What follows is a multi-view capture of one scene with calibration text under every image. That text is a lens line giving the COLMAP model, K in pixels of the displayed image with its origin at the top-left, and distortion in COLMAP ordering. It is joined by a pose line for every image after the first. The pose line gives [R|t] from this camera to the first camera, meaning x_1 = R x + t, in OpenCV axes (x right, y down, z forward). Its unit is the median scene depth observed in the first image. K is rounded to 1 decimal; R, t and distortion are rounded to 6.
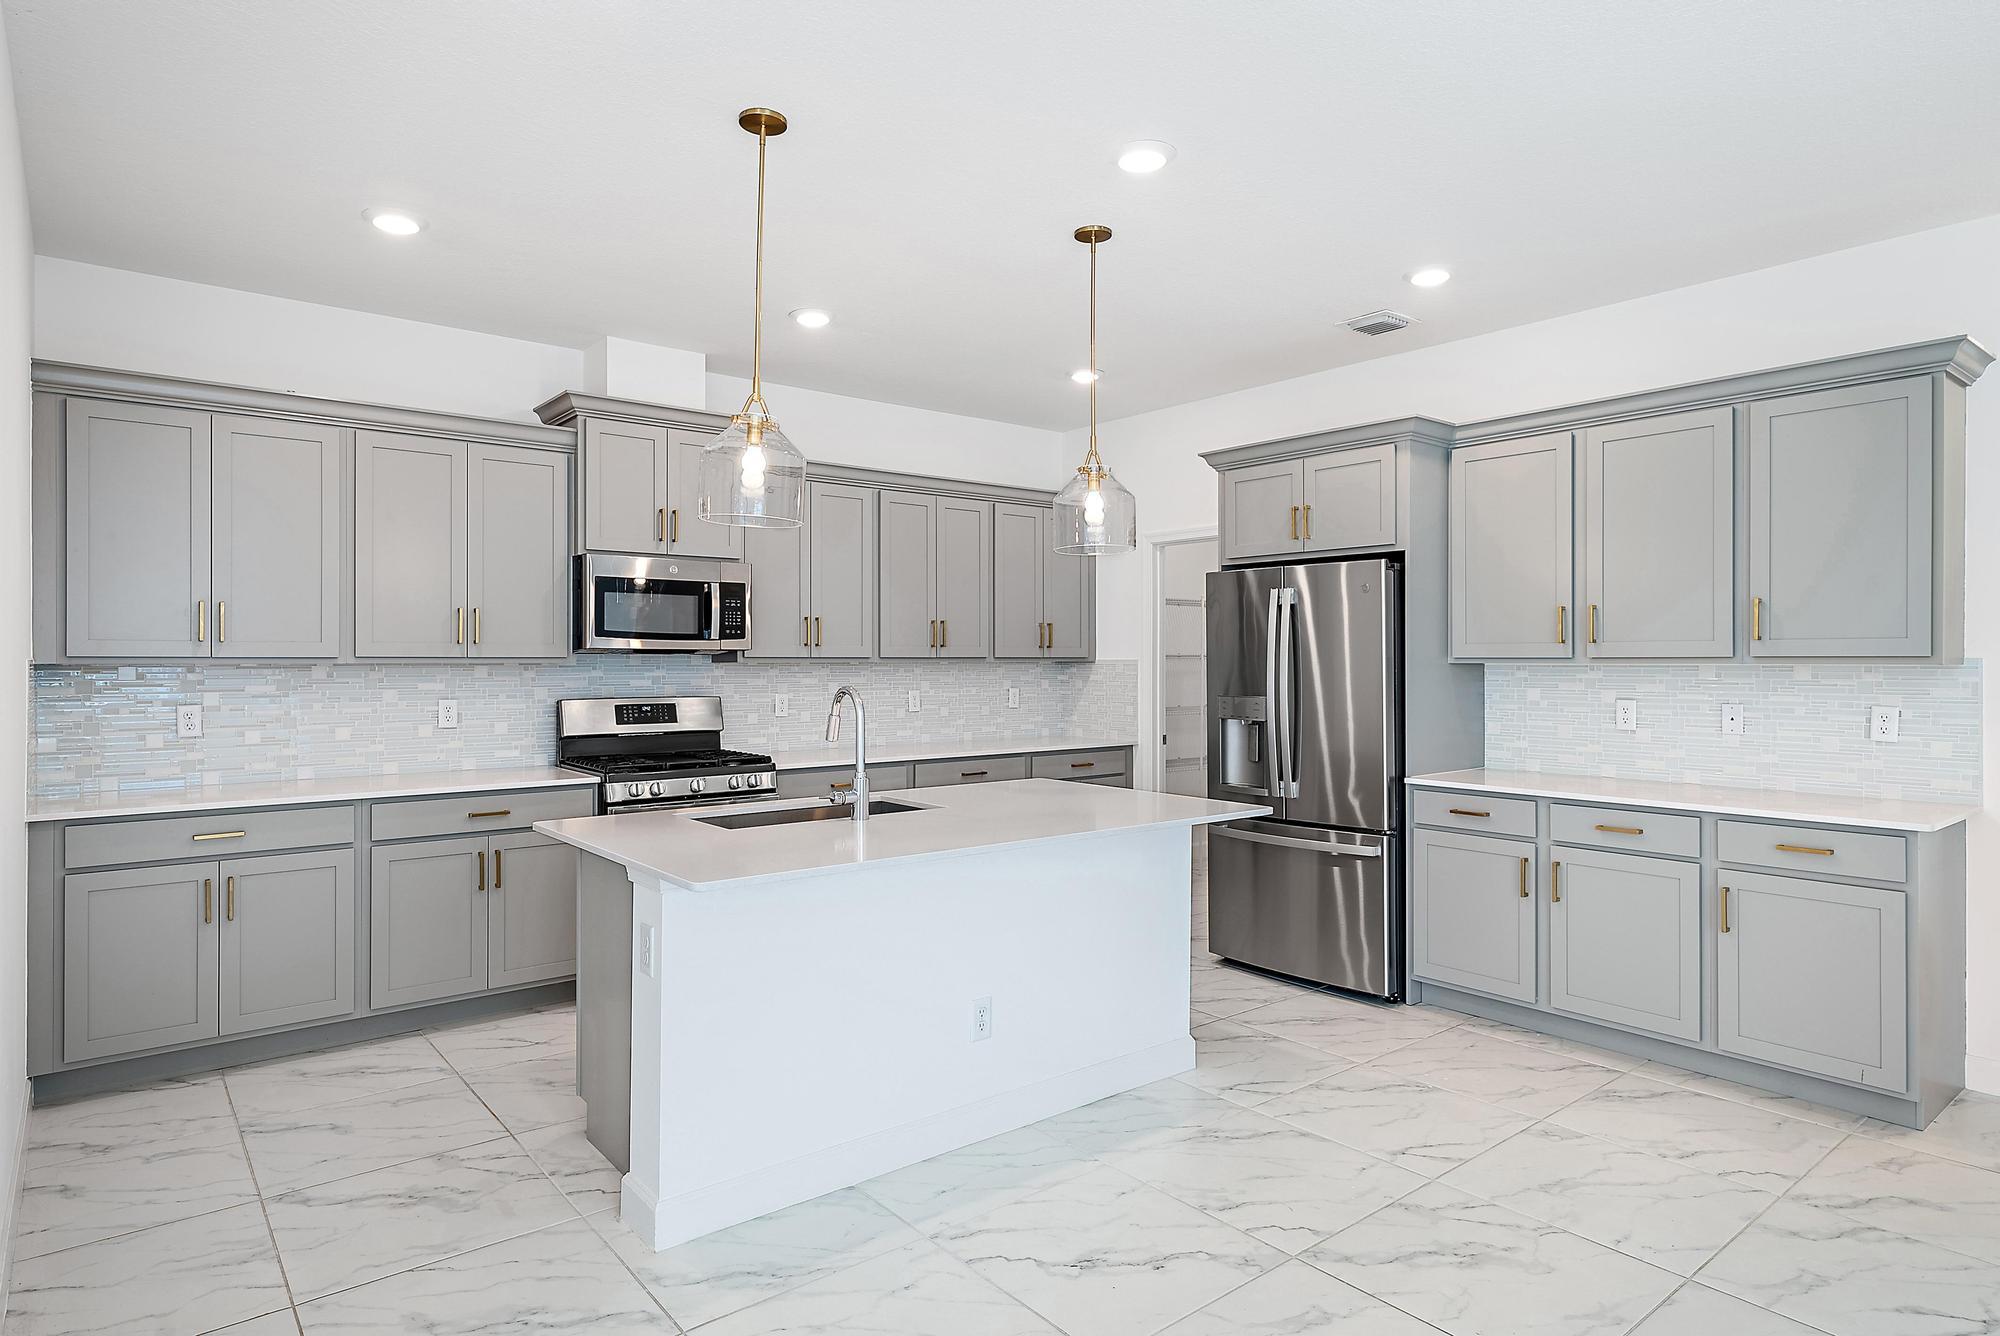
lens RADIAL K [[1122.9, 0, 1000.2], [0, 1122.9, 655.2], [0, 0, 1]] dist [0.003656, -0.001827]
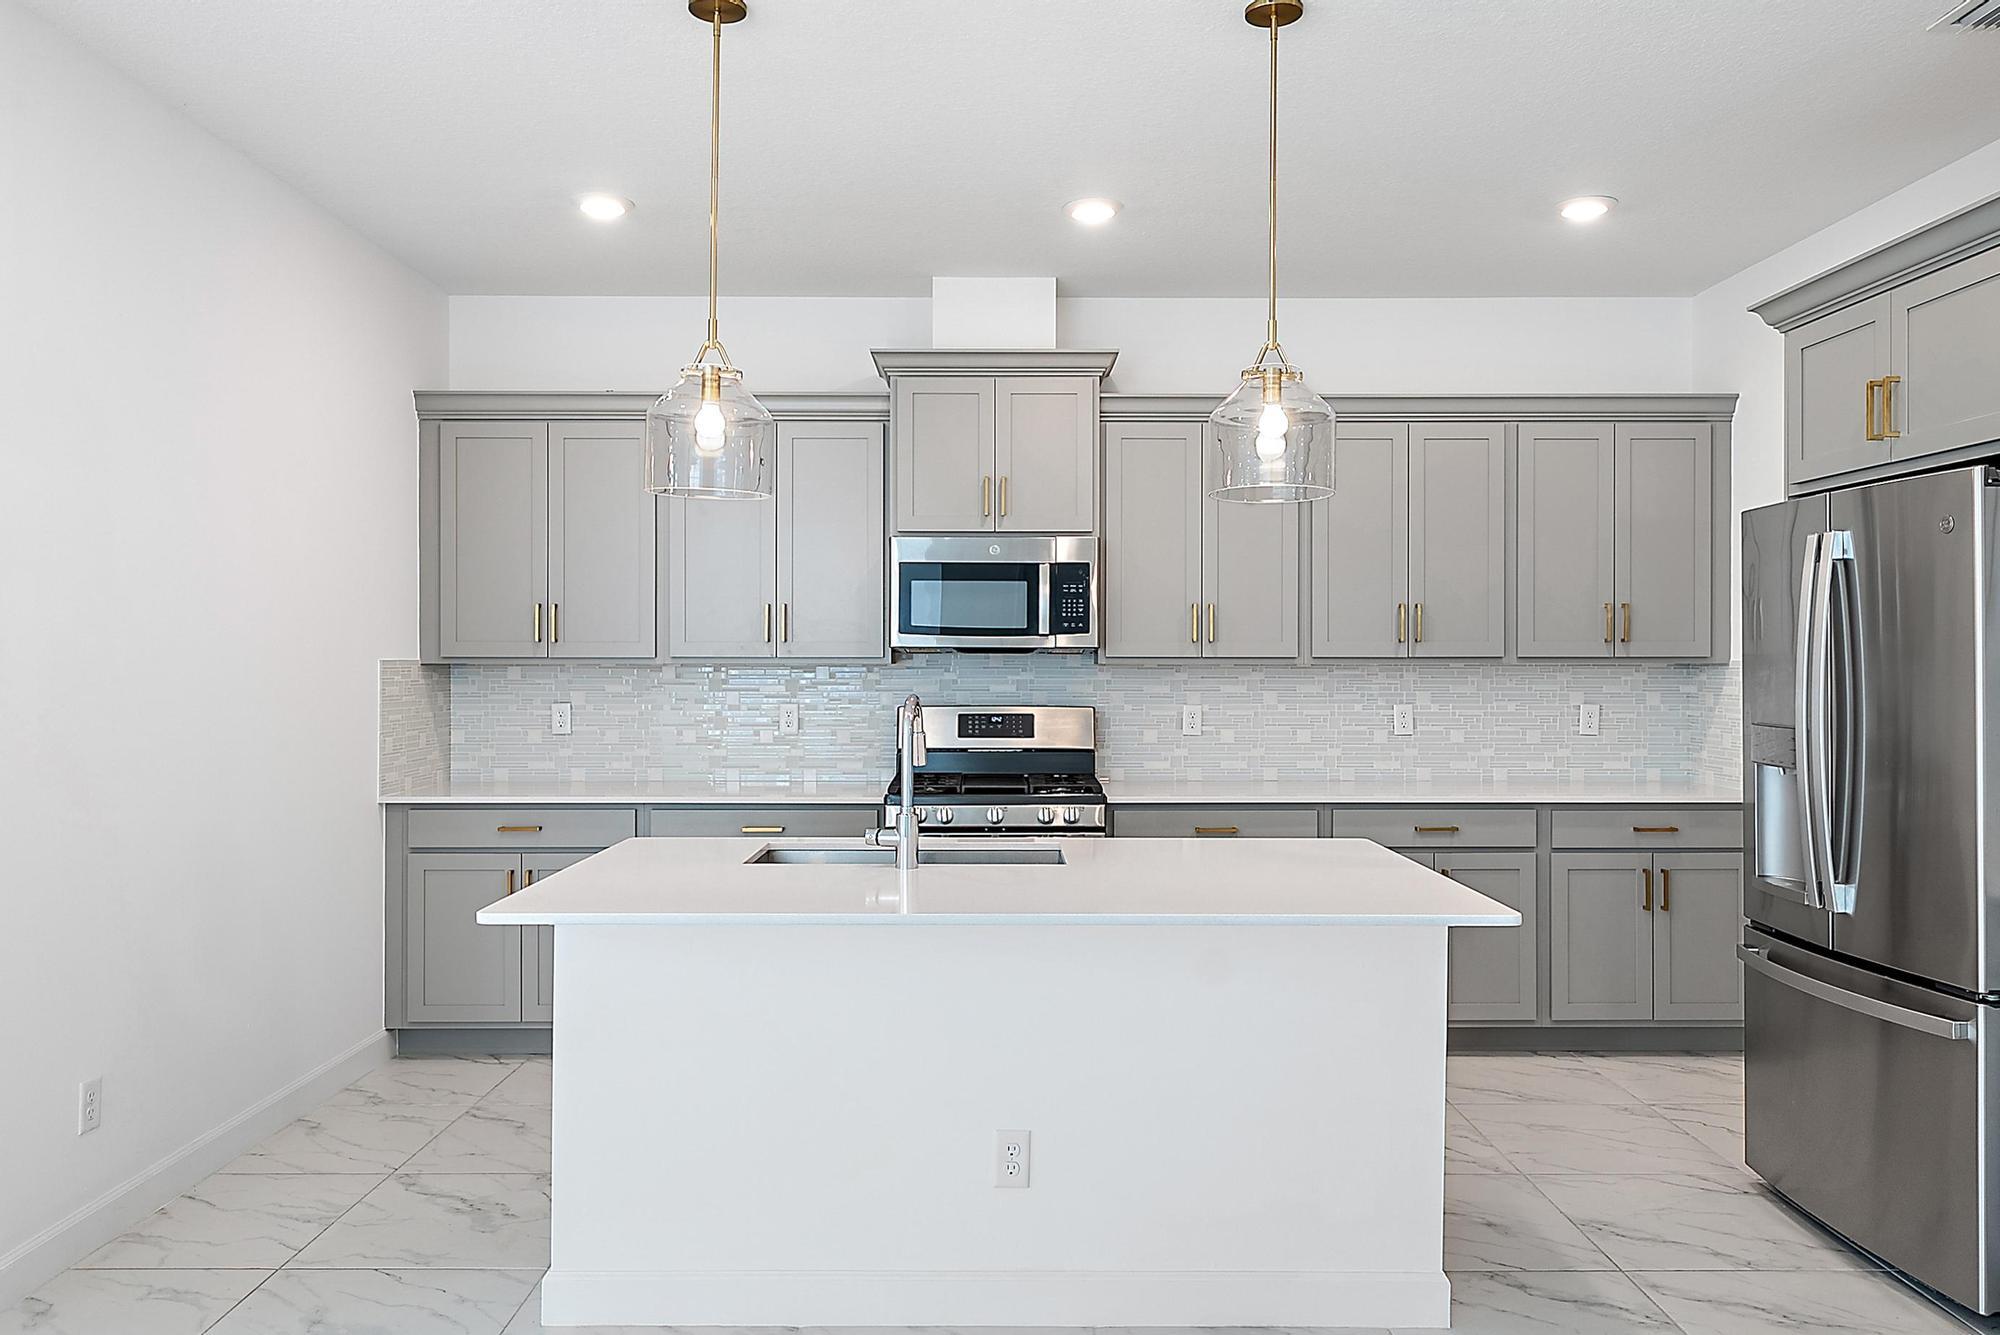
lens RADIAL K [[1441.5, 0, 1000.9], [0, 1441.5, 670.3], [0, 0, 1]] dist [-0.000350, 0.001326]
pose [[0.777934, 0.006257, -0.628315, 0.358856], [0.001371, 0.999931, 0.011655, -0.000979], [0.628344, -0.009929, 0.777872, 0.179121]]
